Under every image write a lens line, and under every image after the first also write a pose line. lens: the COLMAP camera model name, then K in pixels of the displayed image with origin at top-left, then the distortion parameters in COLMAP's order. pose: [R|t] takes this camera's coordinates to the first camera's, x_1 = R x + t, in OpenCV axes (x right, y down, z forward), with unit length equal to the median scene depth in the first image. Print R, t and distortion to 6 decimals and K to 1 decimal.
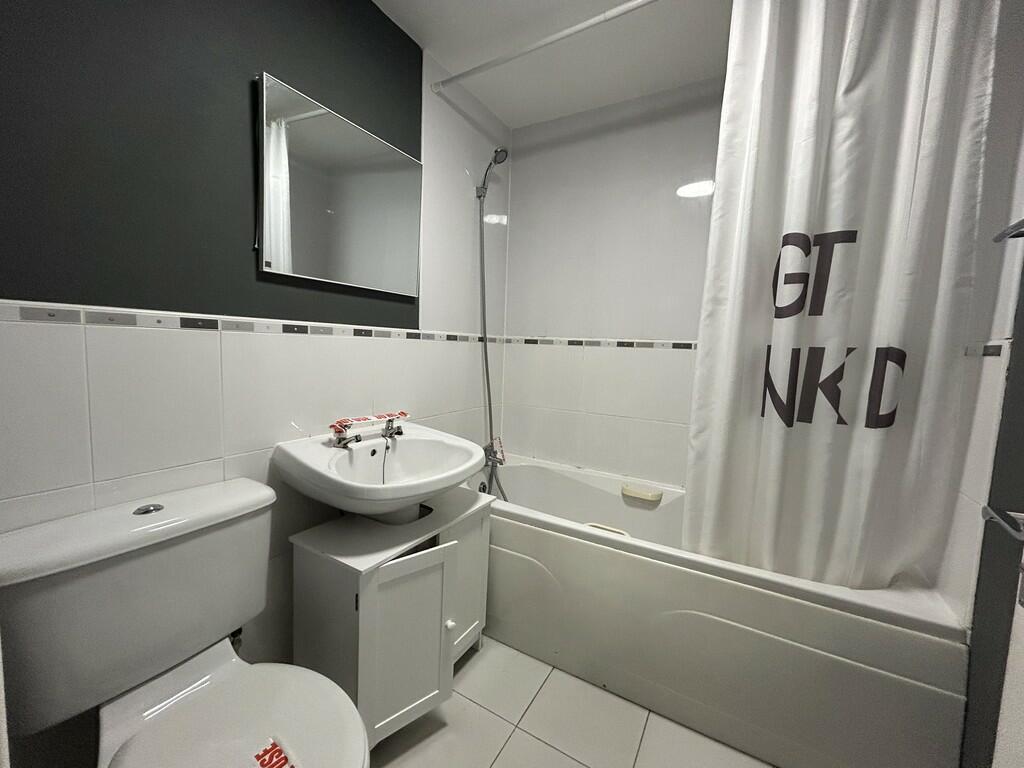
lens RADIAL K [[416.4, 0, 512.0], [0, 416.4, 384.0], [0, 0, 1]] dist [-0.000750, -0.000024]
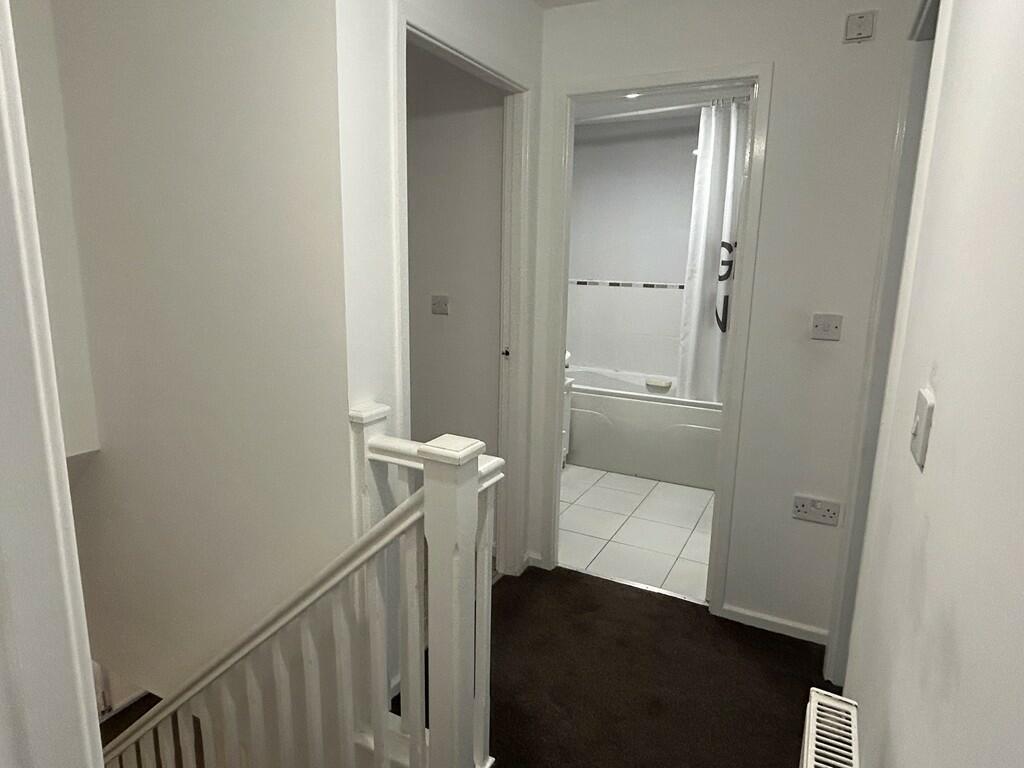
lens RADIAL K [[629.7, 0, 512.0], [0, 629.7, 384.0], [0, 0, 1]] dist [0.000902, 0.000263]
pose [[0.998688, -0.025952, 0.044134, -0.485602], [0.020679, 0.993033, 0.116011, -0.026689], [-0.046837, -0.114946, 0.992267, -1.872774]]
